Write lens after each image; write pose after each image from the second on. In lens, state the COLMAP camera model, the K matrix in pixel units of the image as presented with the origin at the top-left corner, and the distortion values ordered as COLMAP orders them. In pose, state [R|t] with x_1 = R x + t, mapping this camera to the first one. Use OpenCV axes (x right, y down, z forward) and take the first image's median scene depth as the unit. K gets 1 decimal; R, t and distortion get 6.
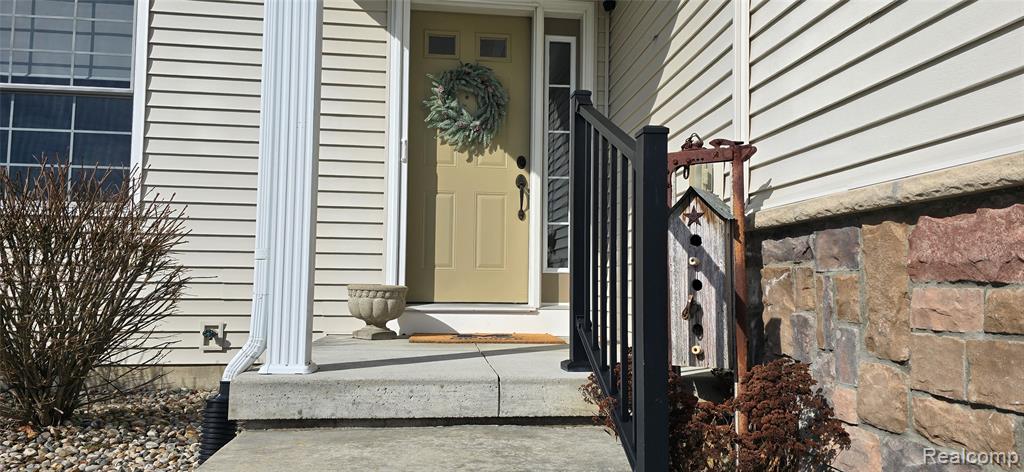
lens RADIAL K [[689.0, 0, 510.0], [0, 689.0, 238.8], [0, 0, 1]] dist [0.059681, -0.053296]
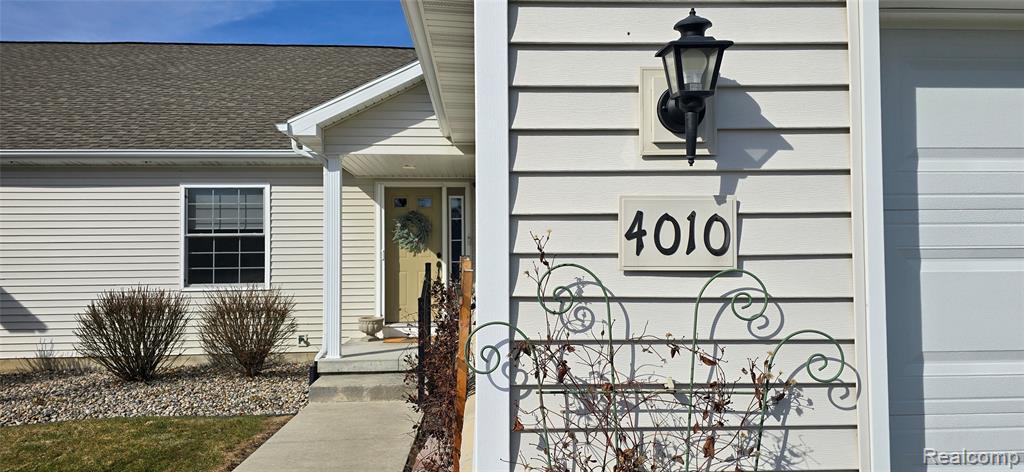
lens RADIAL K [[689.0, 0, 515.3], [0, 689.0, 232.8], [0, 0, 1]] dist [0.059681, -0.053296]
pose [[0.998310, -0.024108, -0.052881, 0.406527], [0.026033, 0.999012, 0.036007, -0.278919], [0.051960, -0.037323, 0.997951, -1.240496]]
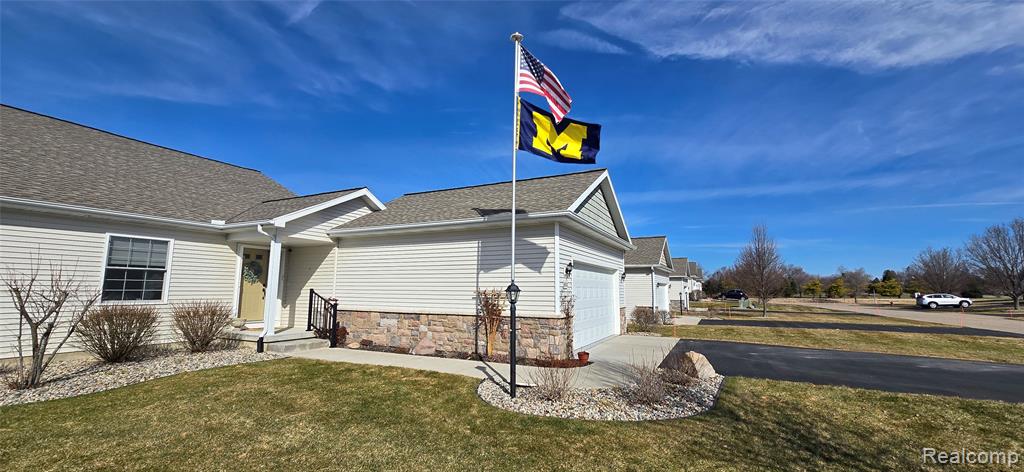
lens RADIAL K [[418.4, 0, 514.0], [0, 418.4, 234.5], [0, 0, 1]] dist [-0.006297, 0.001075]
pose [[0.528816, 0.100865, 0.842722, -1.463546], [-0.057345, 0.994890, -0.083094, -0.320649], [-0.846797, -0.004385, 0.531898, -1.758096]]
